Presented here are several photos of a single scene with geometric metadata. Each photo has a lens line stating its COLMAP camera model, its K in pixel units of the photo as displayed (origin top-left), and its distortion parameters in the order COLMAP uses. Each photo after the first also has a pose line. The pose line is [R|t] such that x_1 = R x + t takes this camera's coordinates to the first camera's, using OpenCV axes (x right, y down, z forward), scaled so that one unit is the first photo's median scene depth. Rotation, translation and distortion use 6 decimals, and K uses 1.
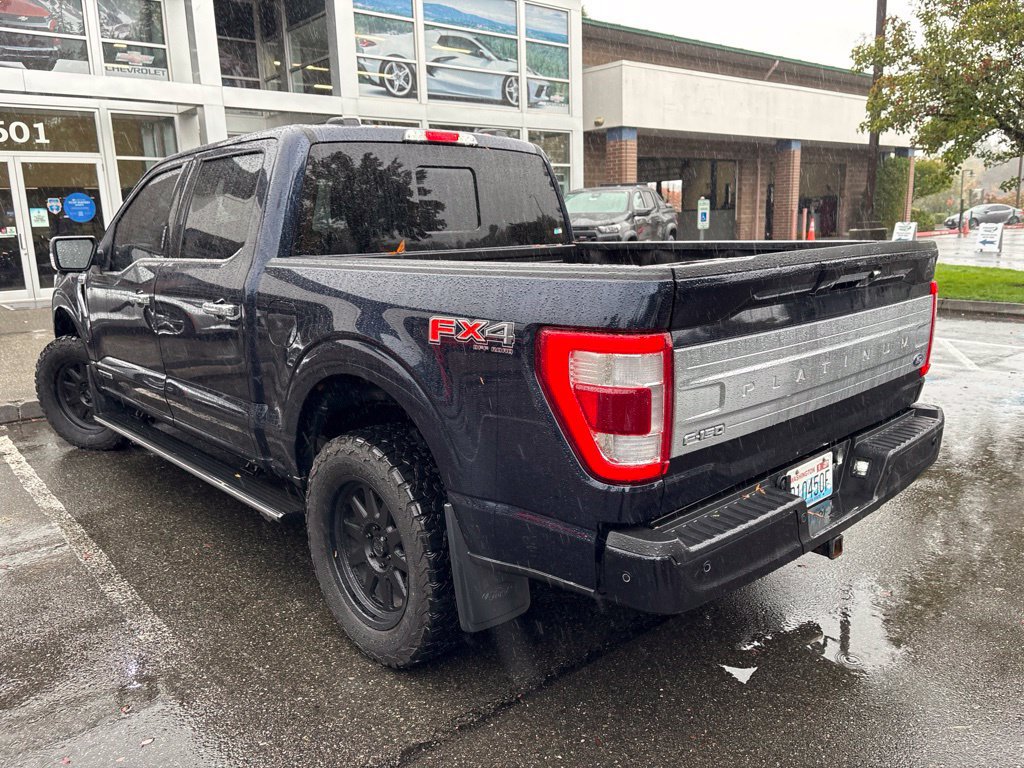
lens RADIAL K [[778.1, 0, 514.5], [0, 778.1, 379.3], [0, 0, 1]] dist [0.052126, -0.054099]
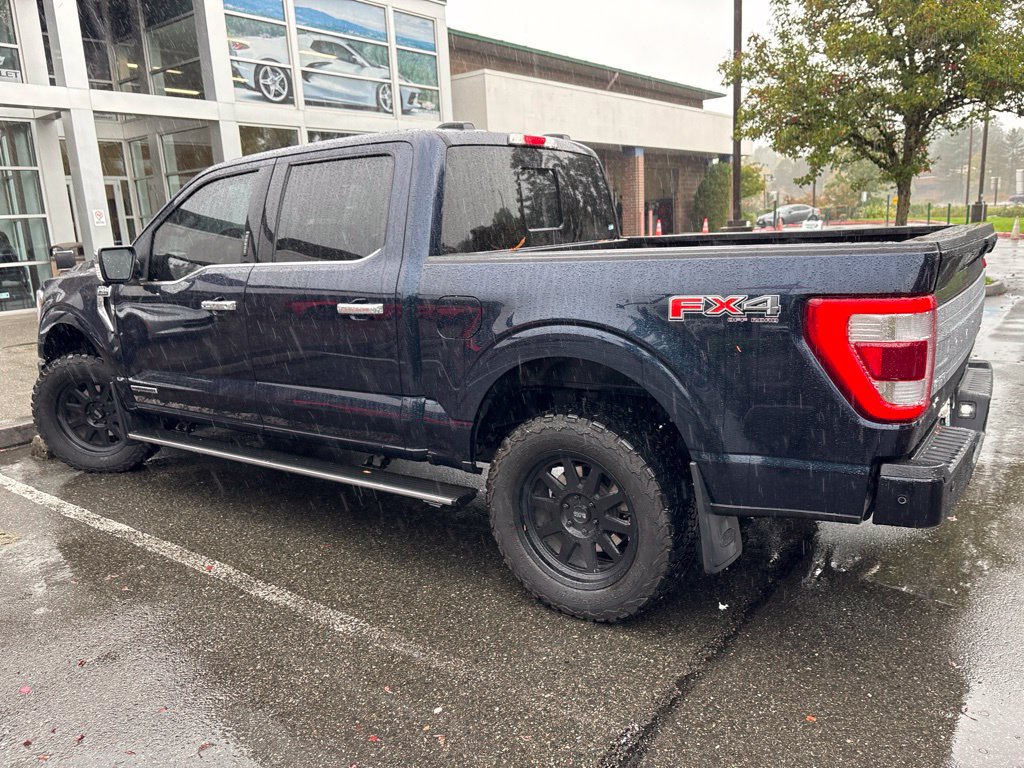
lens RADIAL K [[778.1, 0, 508.7], [0, 778.1, 383.3], [0, 0, 1]] dist [0.052126, -0.054099]
pose [[0.977186, -0.063909, 0.202542, -0.084280], [0.064775, 0.997897, 0.002357, 0.003900], [-0.202267, 0.010817, 0.979271, -0.008286]]
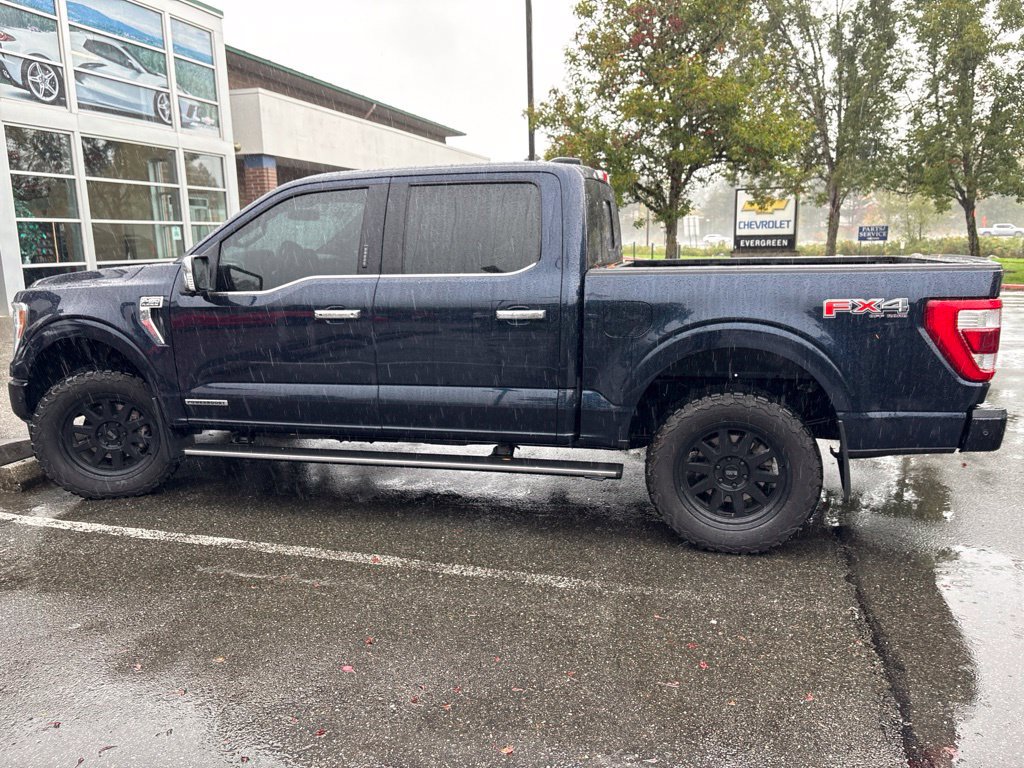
lens RADIAL K [[778.1, 0, 515.3], [0, 778.1, 387.3], [0, 0, 1]] dist [0.052126, -0.054099]
pose [[0.833453, -0.089622, 0.545275, -0.217651], [0.104394, 0.994528, 0.003895, 0.003095], [-0.542641, 0.053677, 0.838248, 0.005763]]
